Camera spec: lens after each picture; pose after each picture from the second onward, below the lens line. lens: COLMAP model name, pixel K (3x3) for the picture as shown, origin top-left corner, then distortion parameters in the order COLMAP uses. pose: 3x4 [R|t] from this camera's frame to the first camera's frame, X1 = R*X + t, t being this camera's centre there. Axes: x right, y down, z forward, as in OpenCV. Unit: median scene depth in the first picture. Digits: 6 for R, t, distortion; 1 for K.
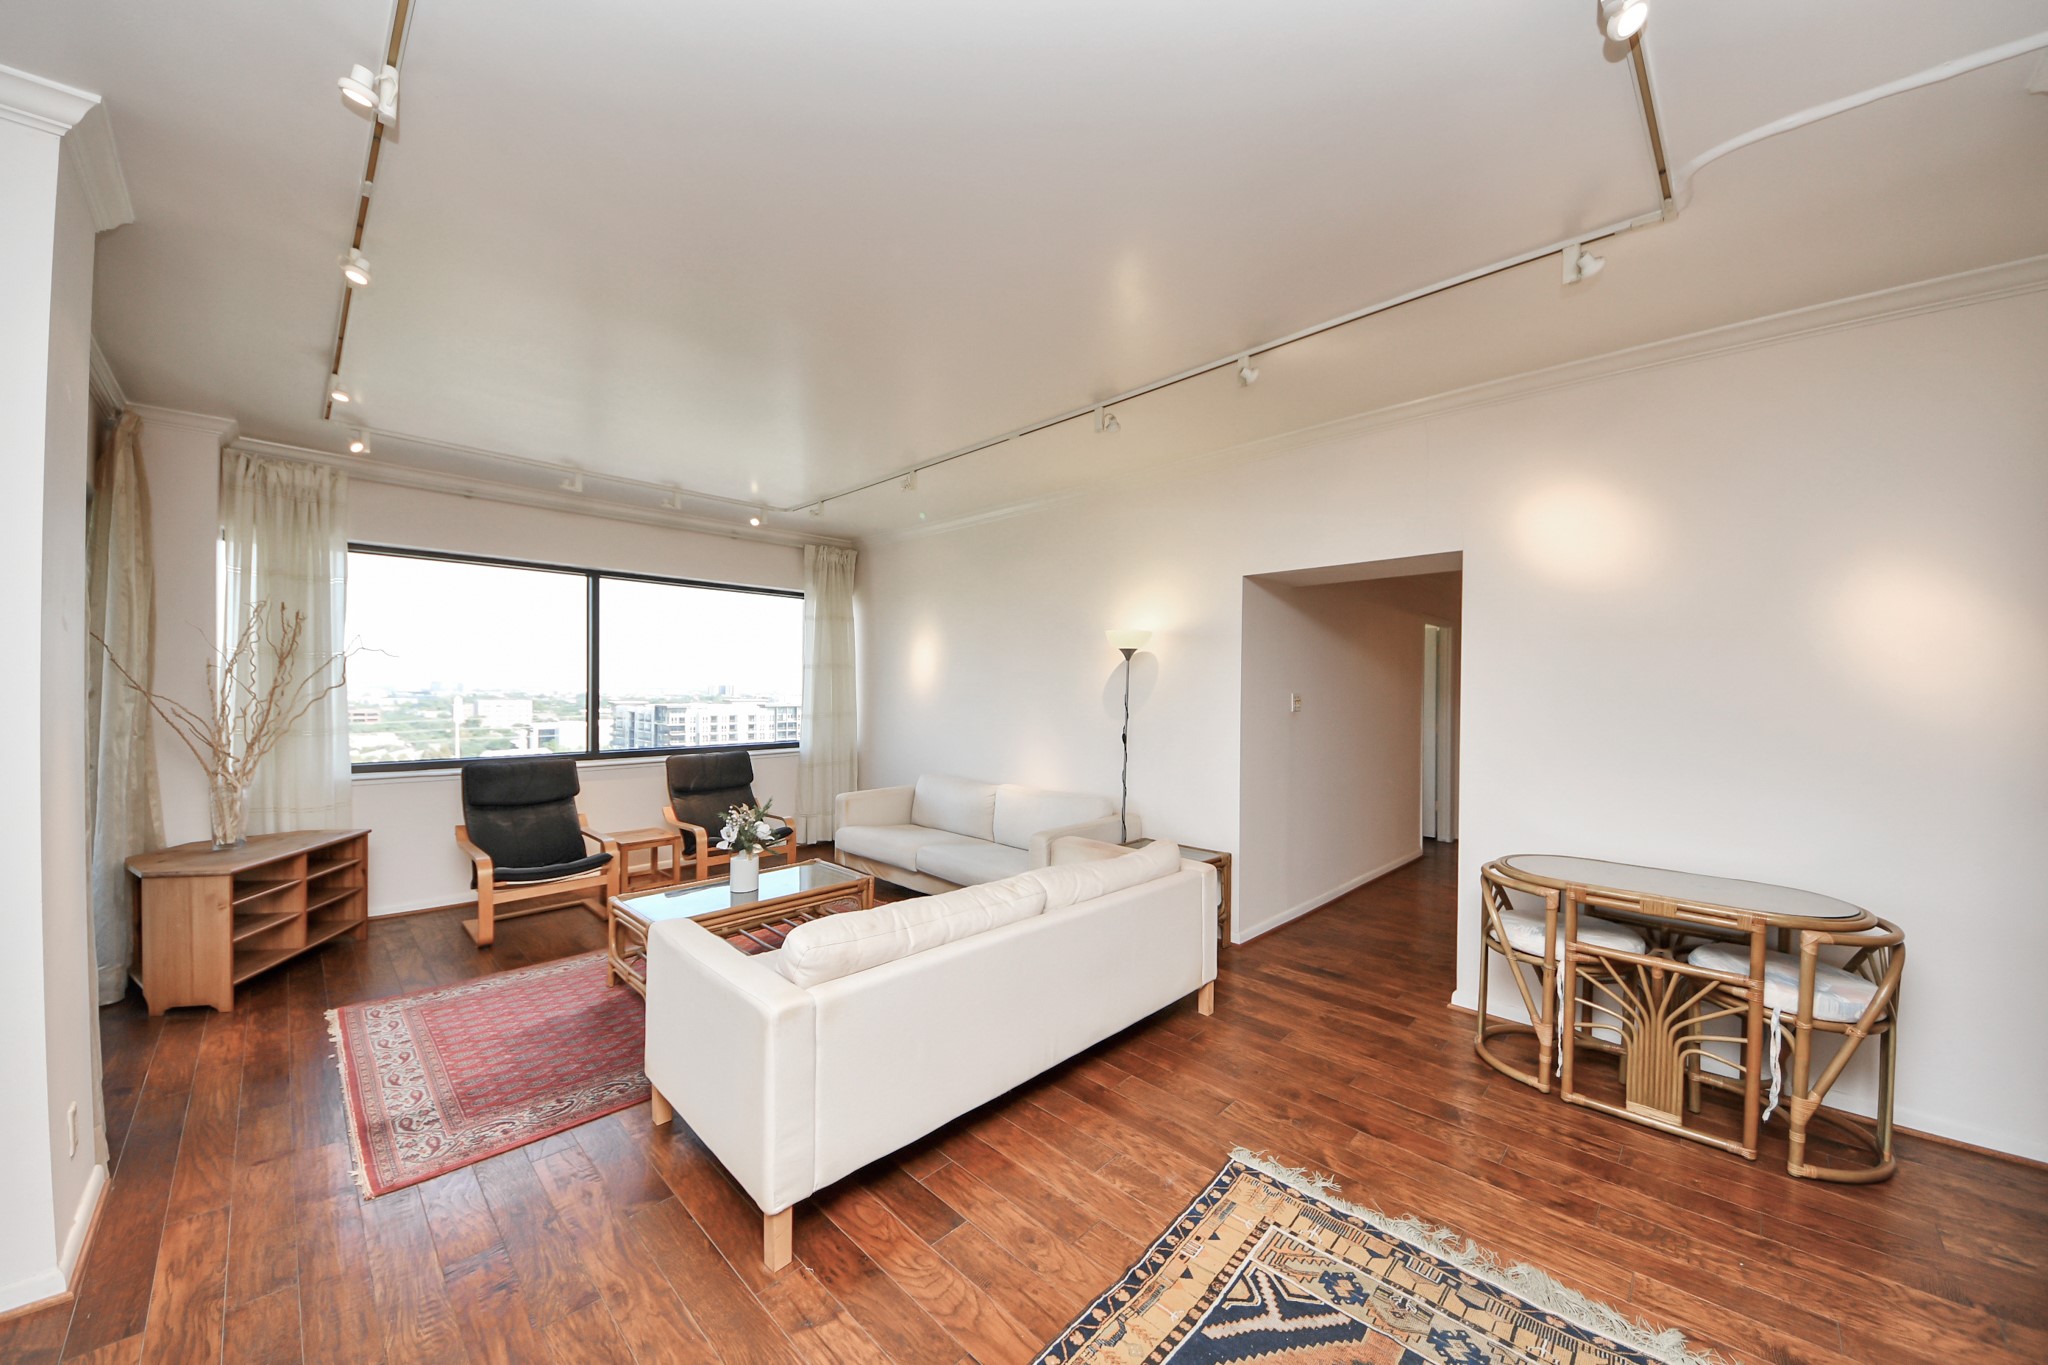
lens RADIAL K [[737.0, 0, 1029.9], [0, 737.0, 714.4], [0, 0, 1]] dist [-0.001943, -0.006564]
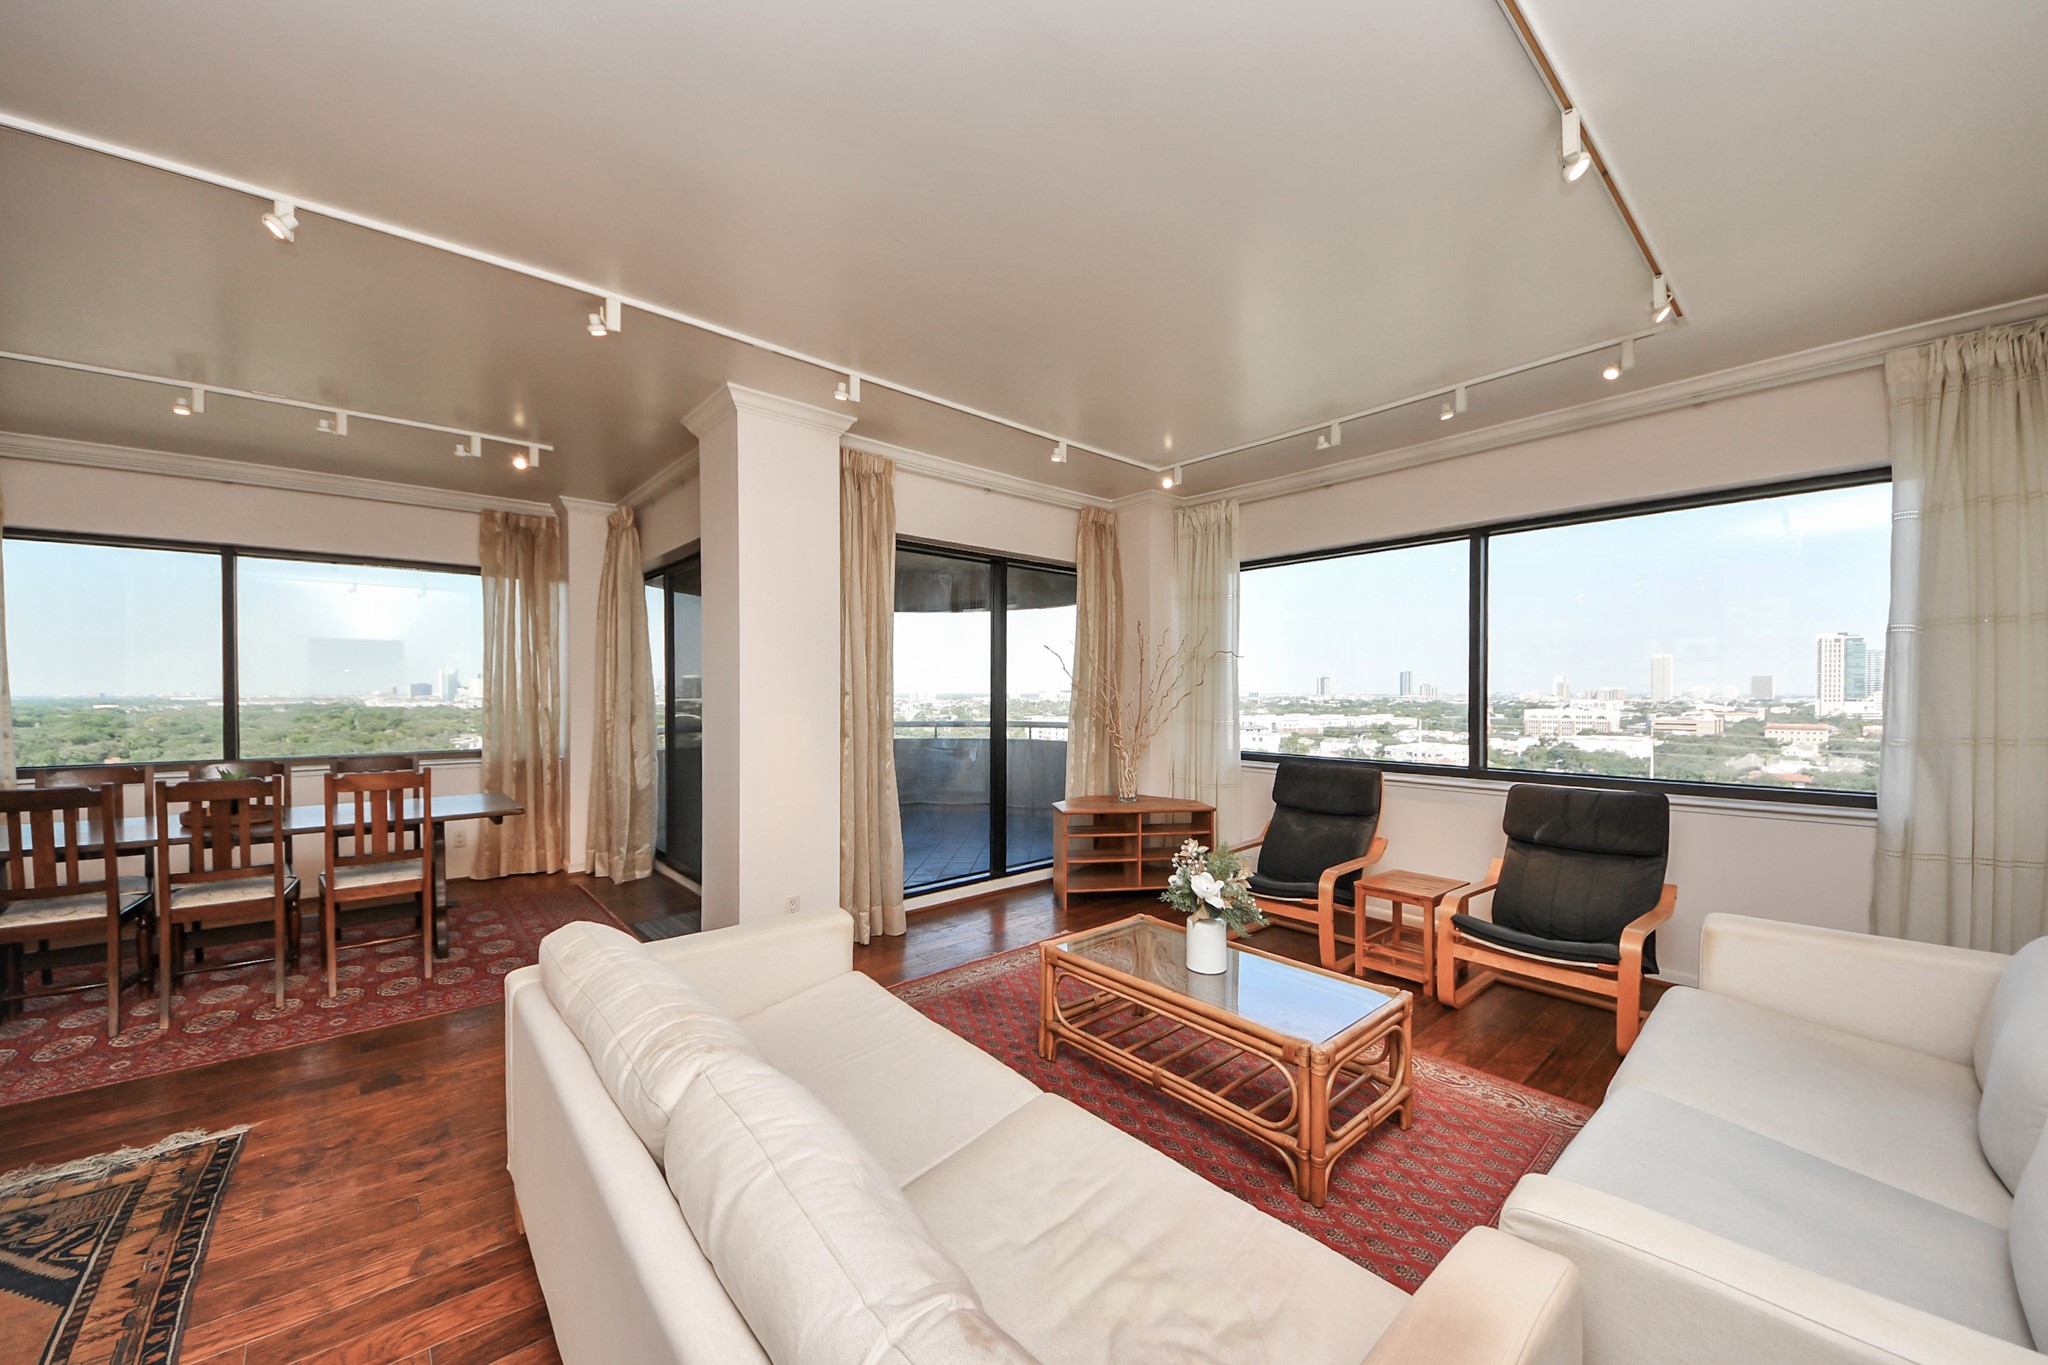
lens RADIAL K [[737.0, 0, 1029.9], [0, 737.0, 714.4], [0, 0, 1]] dist [-0.001943, -0.006564]
pose [[-0.093810, 0.015247, -0.995473, 0.266251], [-0.040973, 0.998977, 0.019162, 0.000558], [0.994747, 0.042585, -0.093089, 0.790245]]
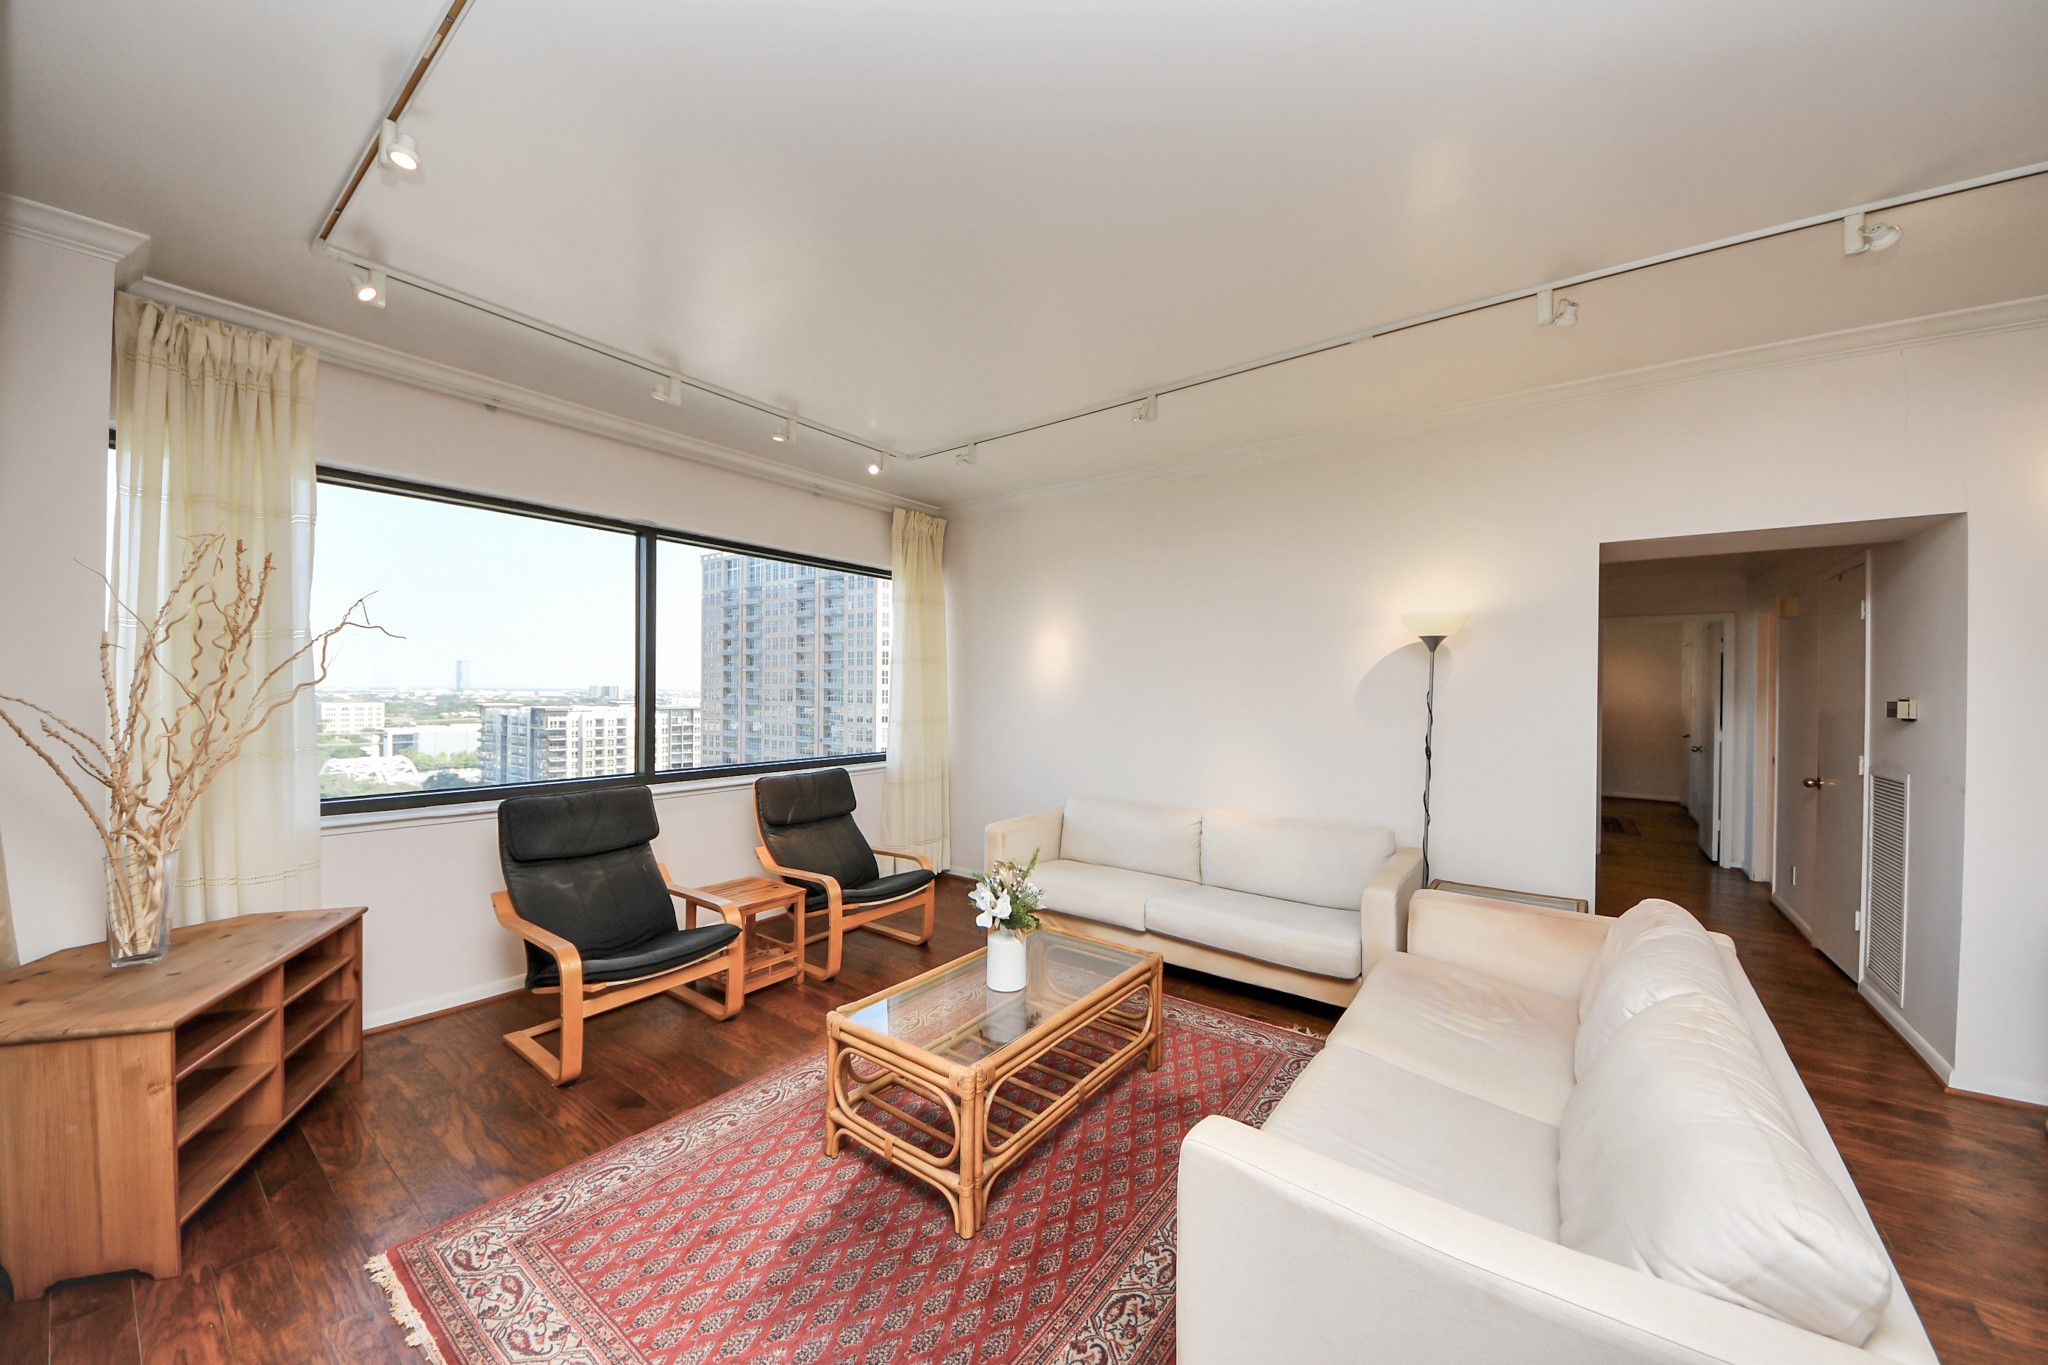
lens RADIAL K [[737.0, 0, 1029.9], [0, 737.0, 714.4], [0, 0, 1]] dist [-0.001943, -0.006564]
pose [[0.992295, -0.004282, 0.123826, -0.389399], [0.004535, 0.999988, -0.001760, -0.007224], [-0.123817, 0.002308, 0.992302, 0.283708]]
